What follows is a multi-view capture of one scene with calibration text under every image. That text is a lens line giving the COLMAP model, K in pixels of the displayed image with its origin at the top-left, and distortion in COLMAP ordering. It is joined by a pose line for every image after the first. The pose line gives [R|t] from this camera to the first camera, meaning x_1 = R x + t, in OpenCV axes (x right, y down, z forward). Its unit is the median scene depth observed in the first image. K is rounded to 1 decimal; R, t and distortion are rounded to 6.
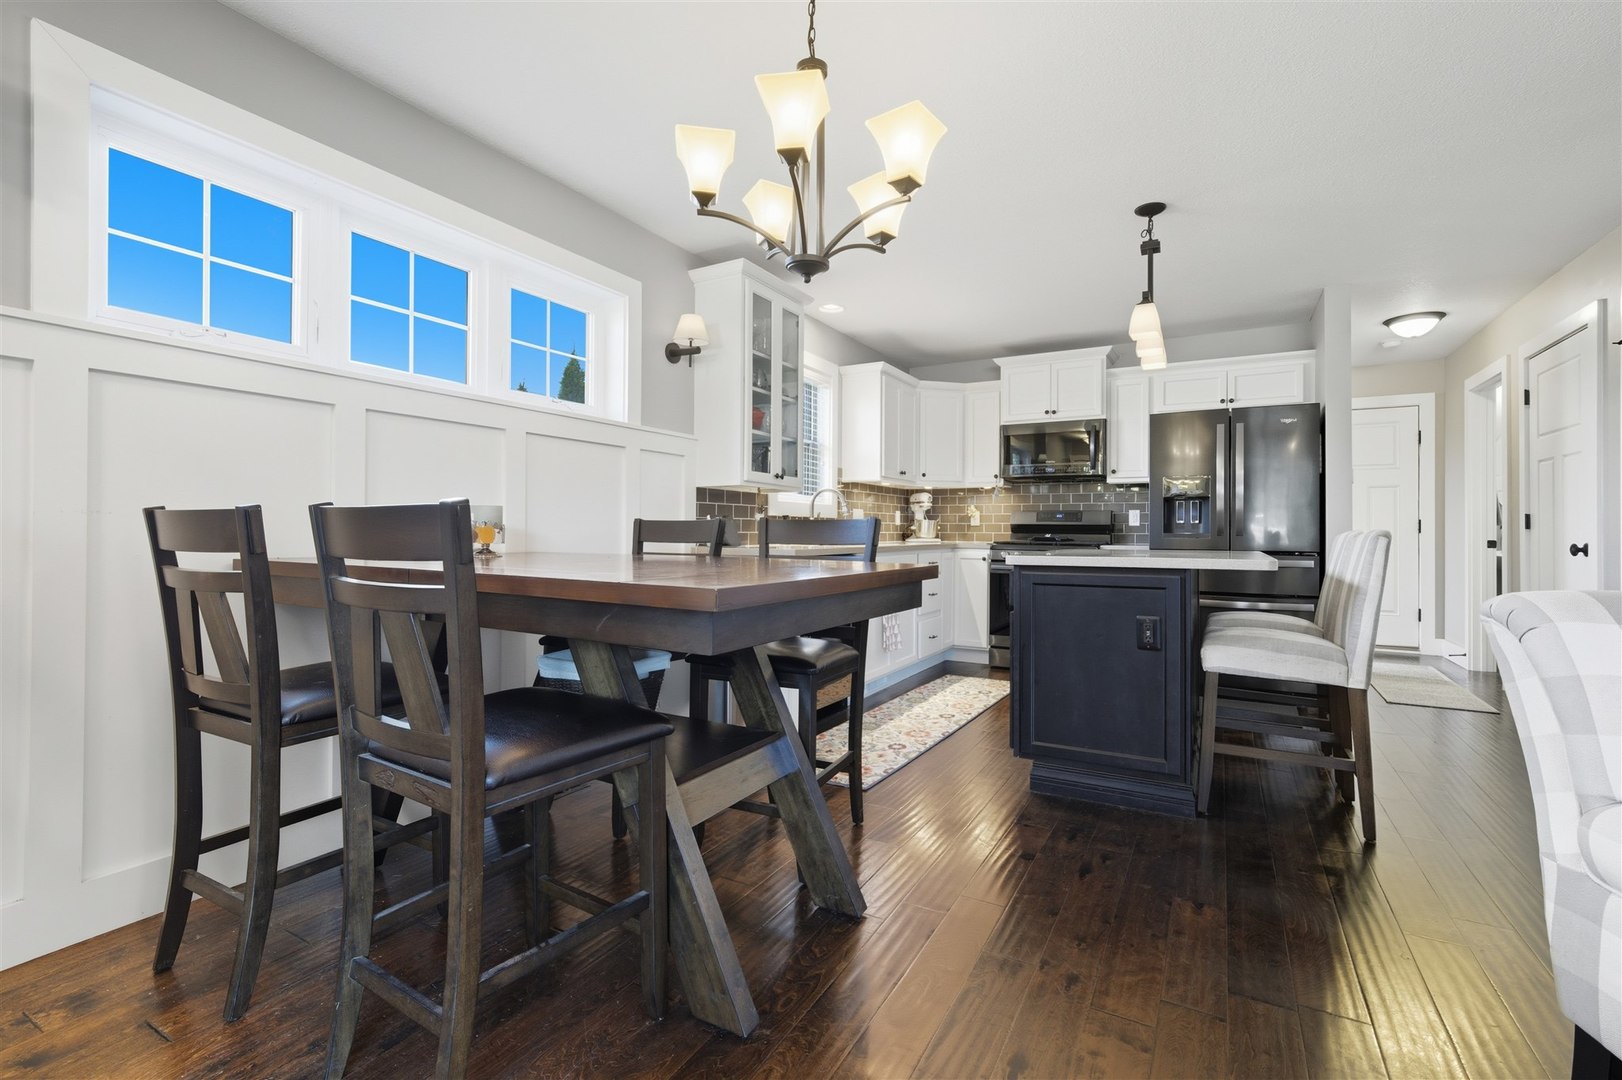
lens RADIAL K [[716.9, 0, 813.5], [0, 716.9, 533.1], [0, 0, 1]] dist [-0.002352, 0.001077]
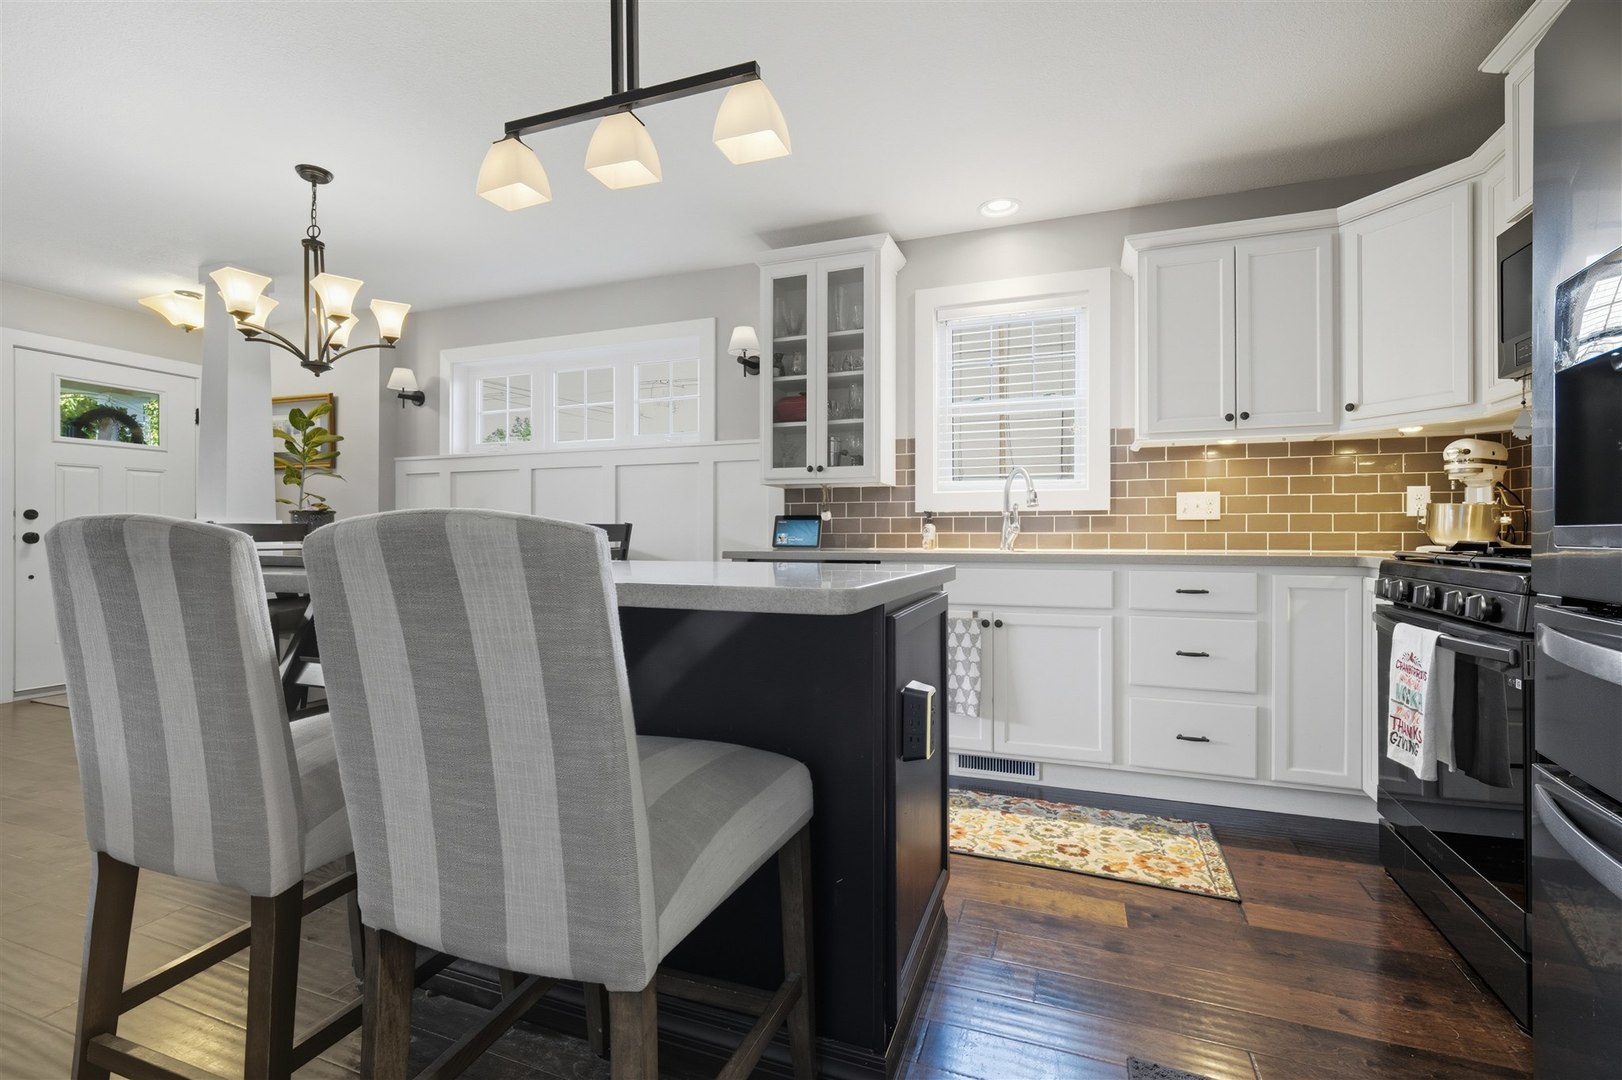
lens RADIAL K [[716.9, 0, 813.5], [0, 716.9, 533.1], [0, 0, 1]] dist [-0.002352, 0.001077]
pose [[0.155740, 0.003627, -0.987791, 1.151504], [0.002102, 0.999990, 0.004003, -0.007390], [0.987796, -0.002700, 0.155730, 1.213211]]
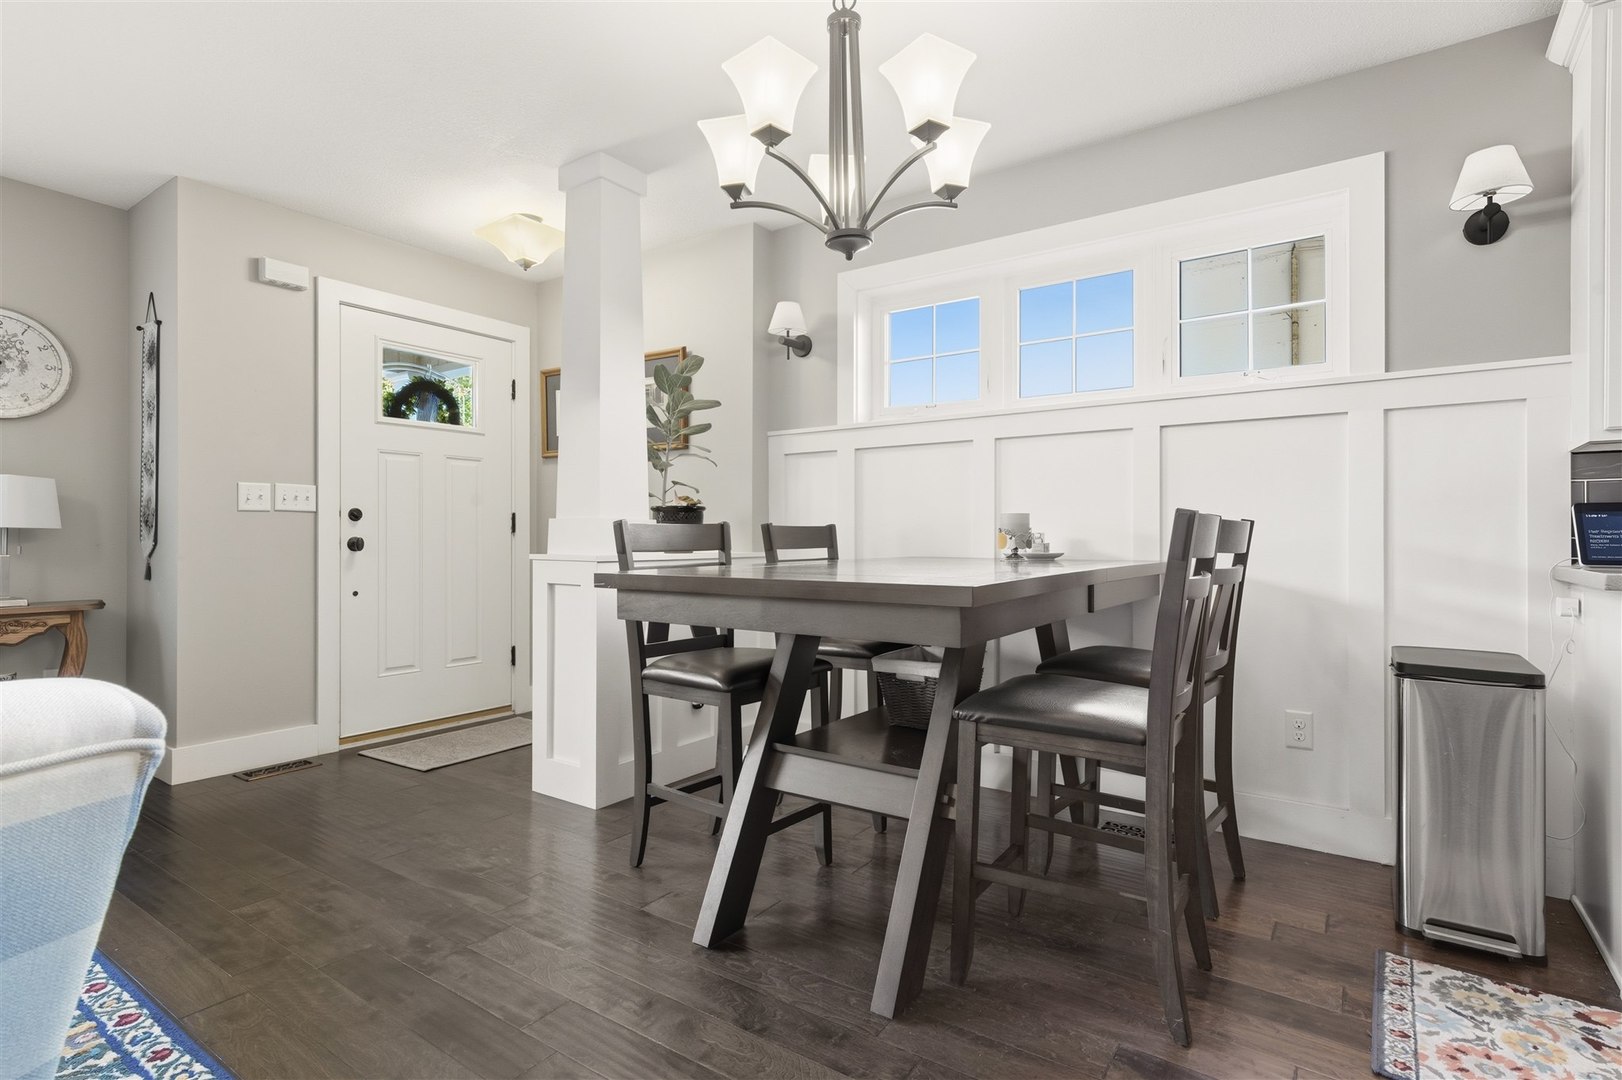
lens RADIAL K [[797.2, 0, 817.4], [0, 797.2, 532.0], [0, 0, 1]] dist [0.002697, 0.002038]
pose [[-0.085873, 0.000867, -0.996306, 0.648210], [0.003579, 0.999993, 0.000562, -0.010957], [0.996300, -0.003518, -0.085876, 0.682469]]
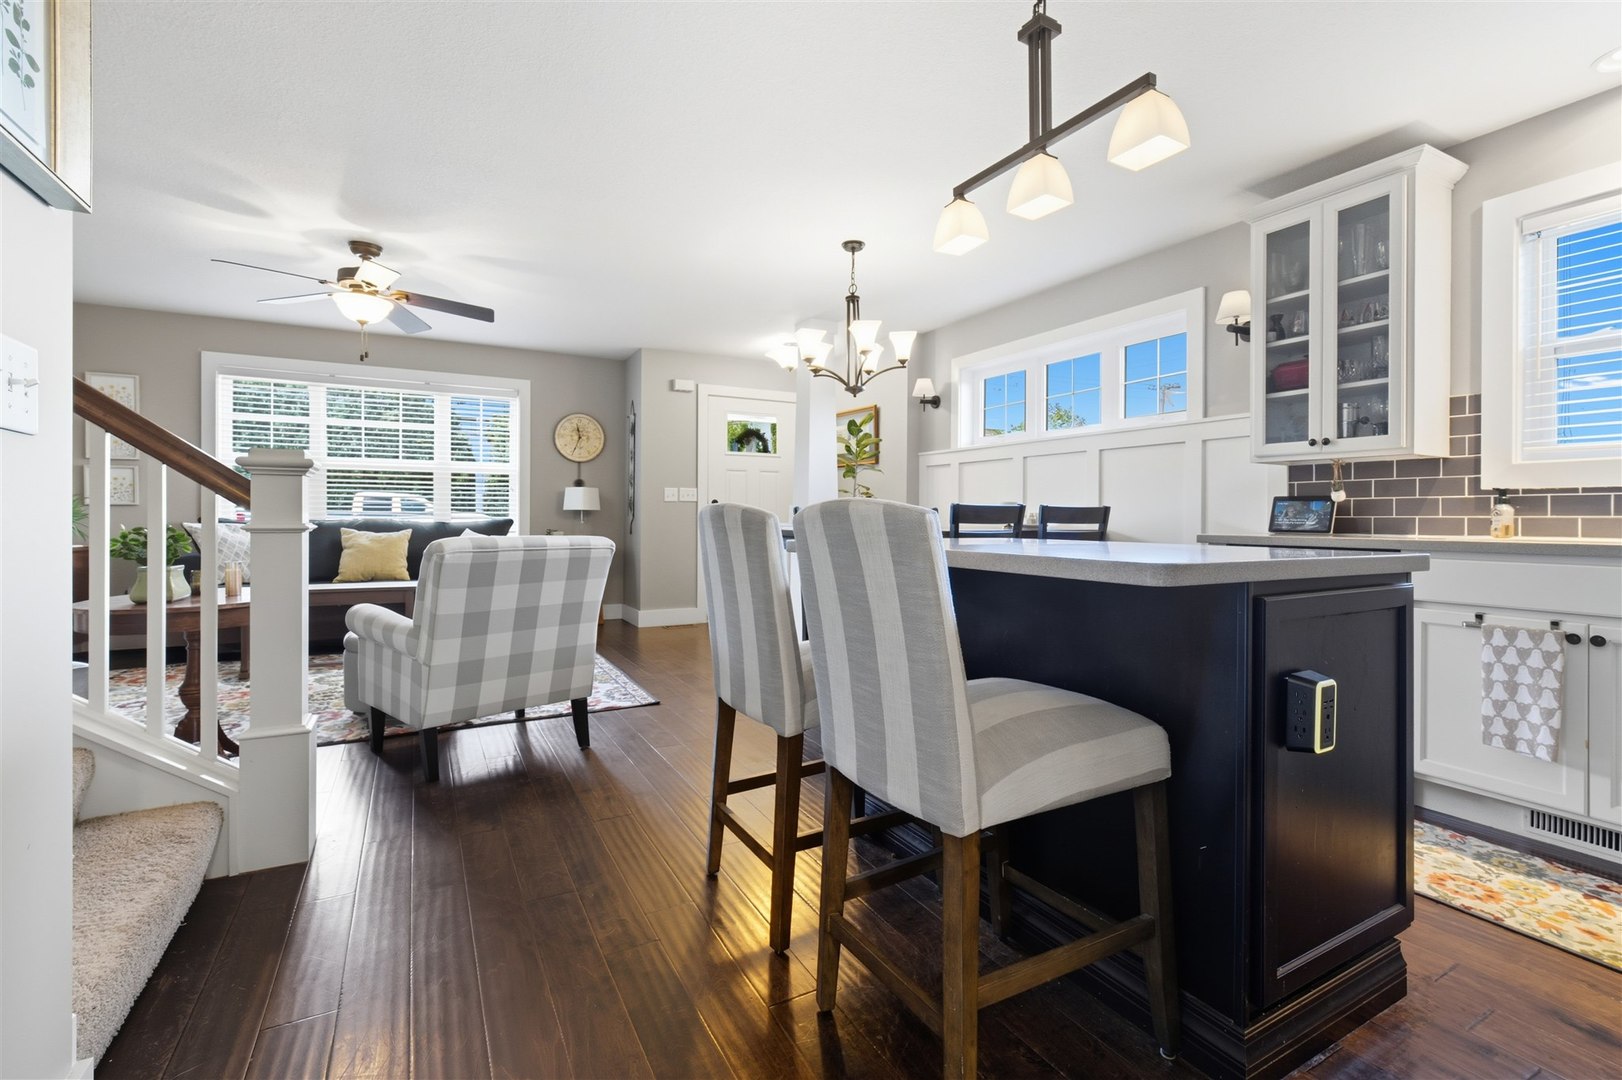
lens RADIAL K [[723.9, 0, 813.6], [0, 723.9, 512.9], [0, 0, 1]] dist [0.000900, 0.000858]
pose [[-0.522363, -0.001072, -0.852723, 1.246872], [0.000817, 0.999998, -0.001758, -0.005980], [0.852723, -0.001615, -0.522361, 1.327722]]
